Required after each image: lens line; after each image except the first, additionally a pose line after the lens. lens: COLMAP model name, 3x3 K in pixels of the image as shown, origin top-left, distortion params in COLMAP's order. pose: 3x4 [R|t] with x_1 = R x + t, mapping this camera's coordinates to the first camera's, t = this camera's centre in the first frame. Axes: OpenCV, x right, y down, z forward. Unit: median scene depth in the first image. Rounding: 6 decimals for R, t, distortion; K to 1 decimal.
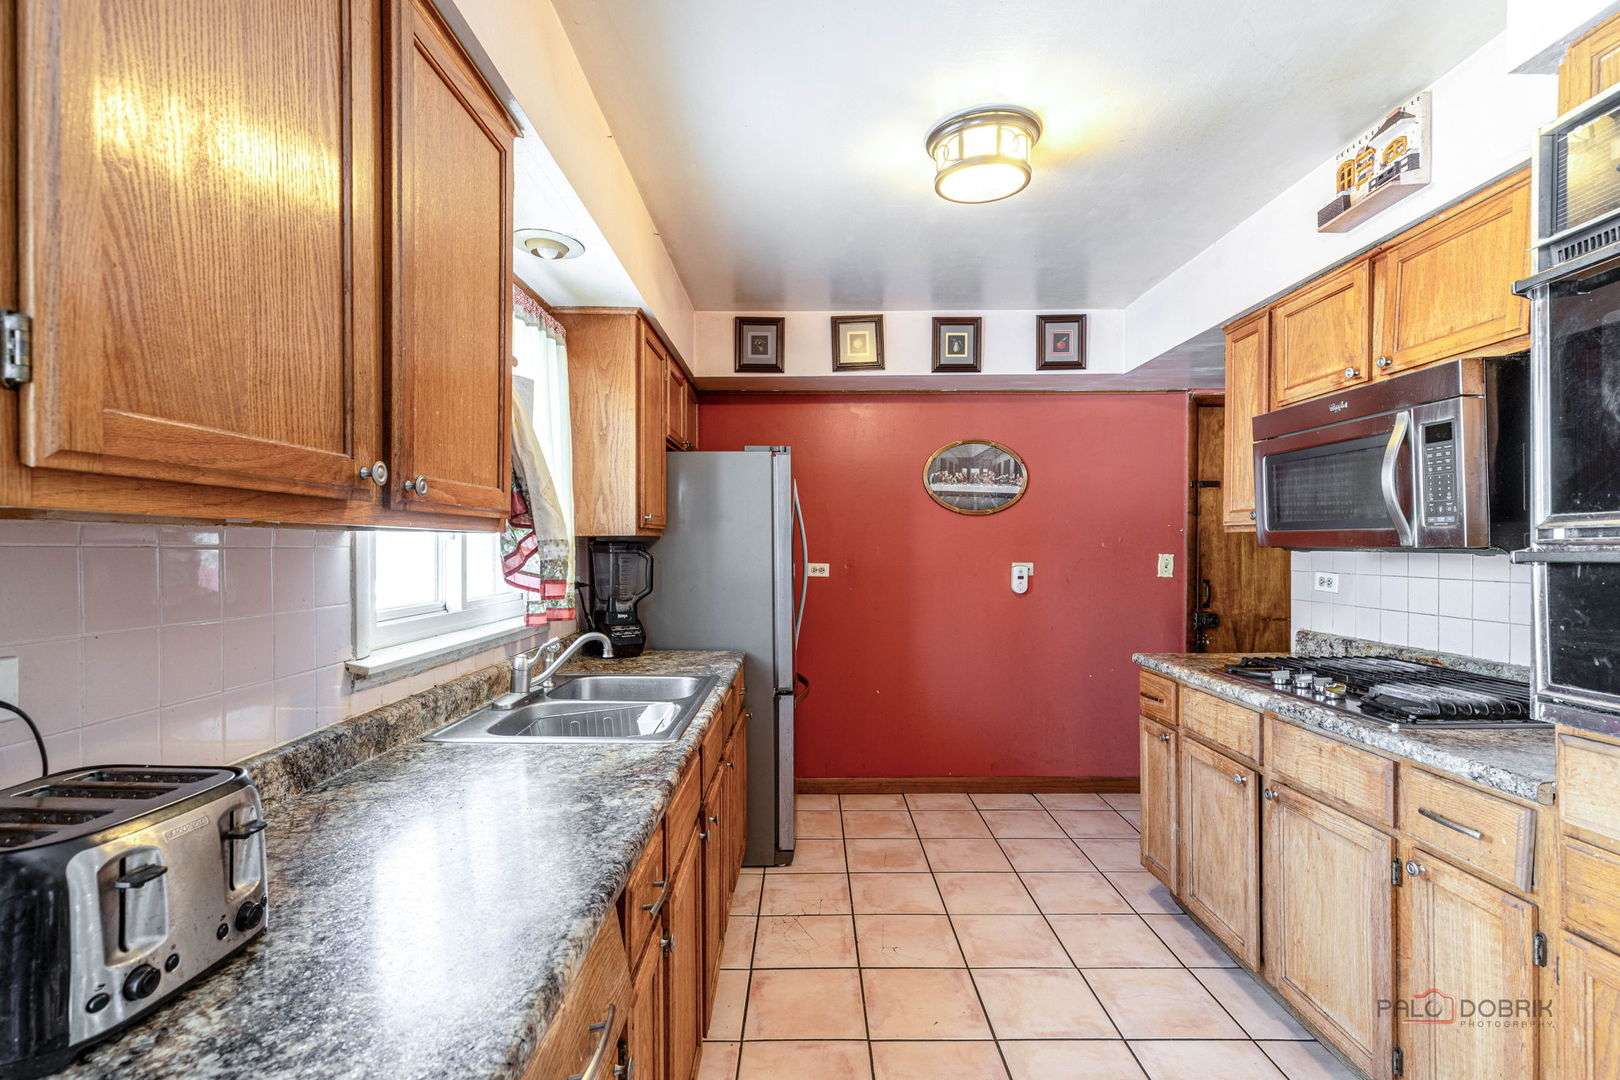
lens RADIAL K [[742.1, 0, 805.4], [0, 742.1, 555.7], [0, 0, 1]] dist [0.009965, -0.001419]
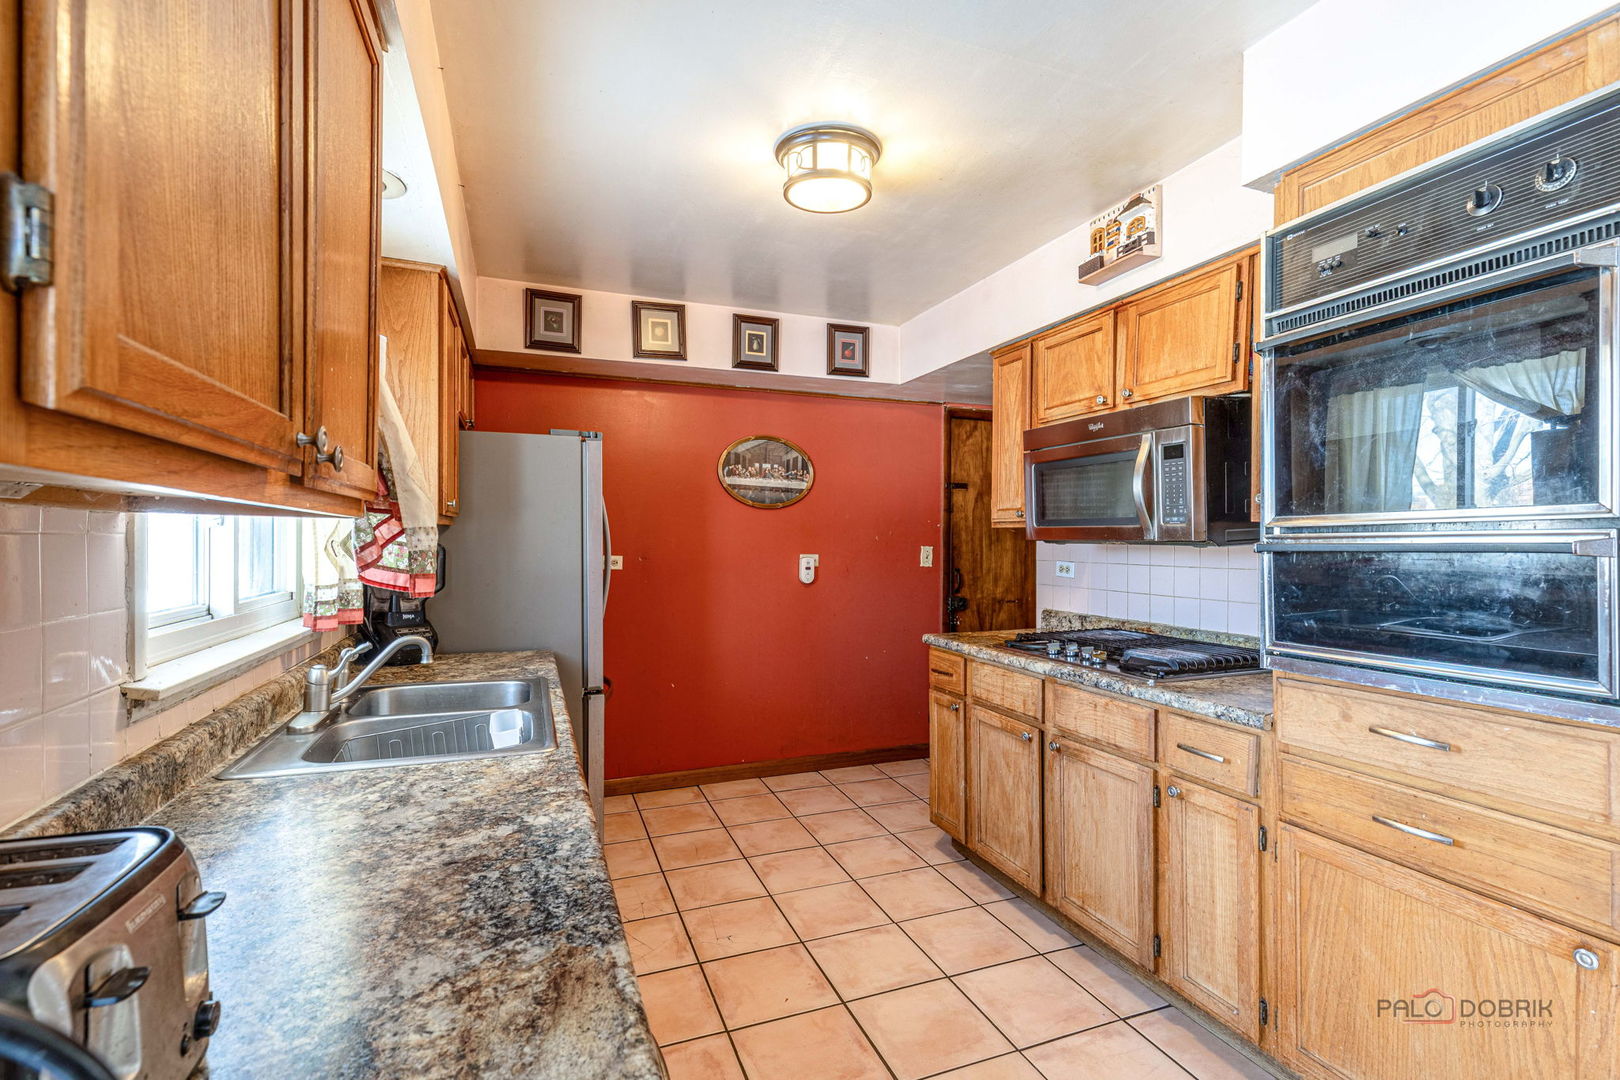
lens RADIAL K [[738.8, 0, 809.5], [0, 738.8, 546.3], [0, 0, 1]] dist [0.008979, -0.000709]
pose [[0.932999, 0.001583, 0.359875, -0.157665], [-0.000481, 0.999995, -0.003151, 0.002285], [-0.359878, 0.002767, 0.932995, 0.027558]]
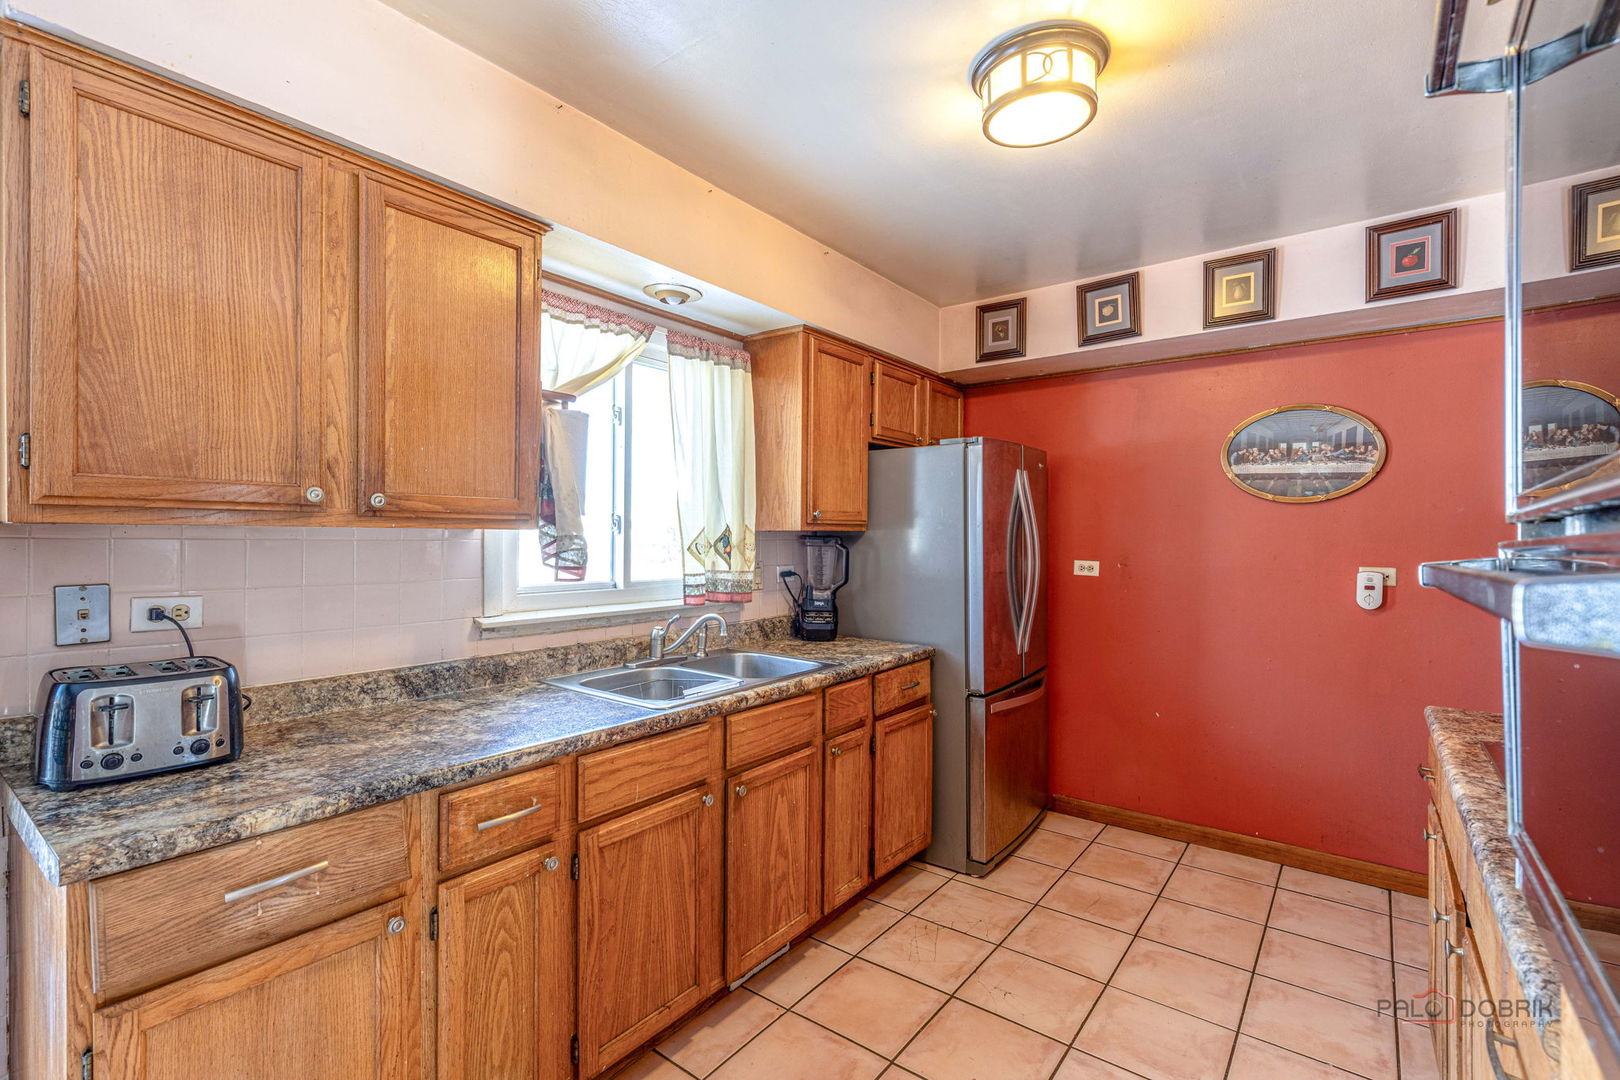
lens RADIAL K [[732.0, 0, 810.0], [0, 732.0, 540.0], [0, 0, 1]] dist [0.008179, -0.000061]
pose [[0.795672, 0.009630, -0.605651, 0.520612], [-0.015530, 0.999869, -0.004504, -0.009910], [0.605529, 0.012990, 0.795717, 0.166972]]
